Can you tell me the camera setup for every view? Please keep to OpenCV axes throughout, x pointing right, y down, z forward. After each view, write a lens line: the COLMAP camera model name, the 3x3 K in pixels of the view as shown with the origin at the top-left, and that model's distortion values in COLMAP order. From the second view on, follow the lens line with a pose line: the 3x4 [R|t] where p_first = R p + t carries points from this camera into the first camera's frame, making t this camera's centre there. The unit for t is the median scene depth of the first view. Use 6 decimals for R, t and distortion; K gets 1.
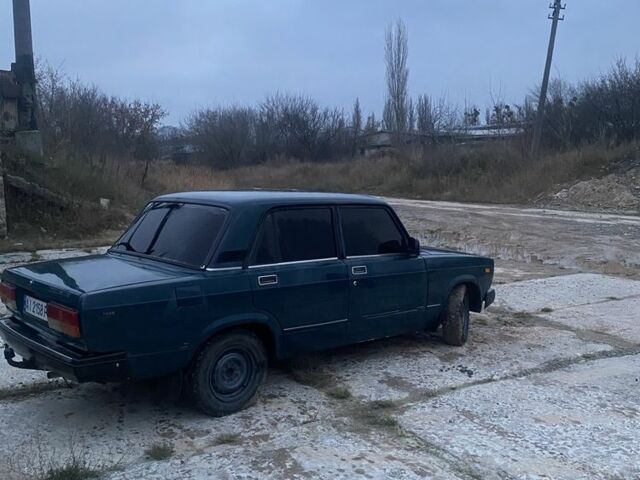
lens RADIAL K [[658.6, 0, 329.4], [0, 658.6, 239.2], [0, 0, 1]] dist [0.073054, -0.186987]
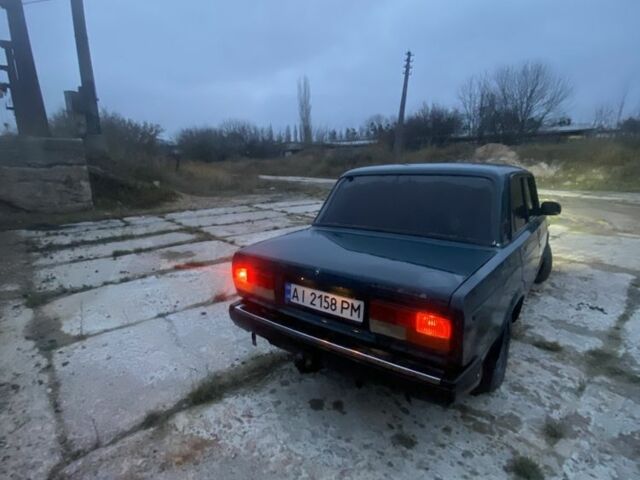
lens RADIAL K [[349.0, 0, 320.7], [0, 349.0, 238.2], [0, 0, 1]] dist [0.049562, -0.056324]
pose [[0.982806, -0.047395, 0.178455, -0.117949], [0.028782, 0.994005, 0.105480, -0.005127], [-0.182384, -0.098530, 0.978278, 0.129854]]
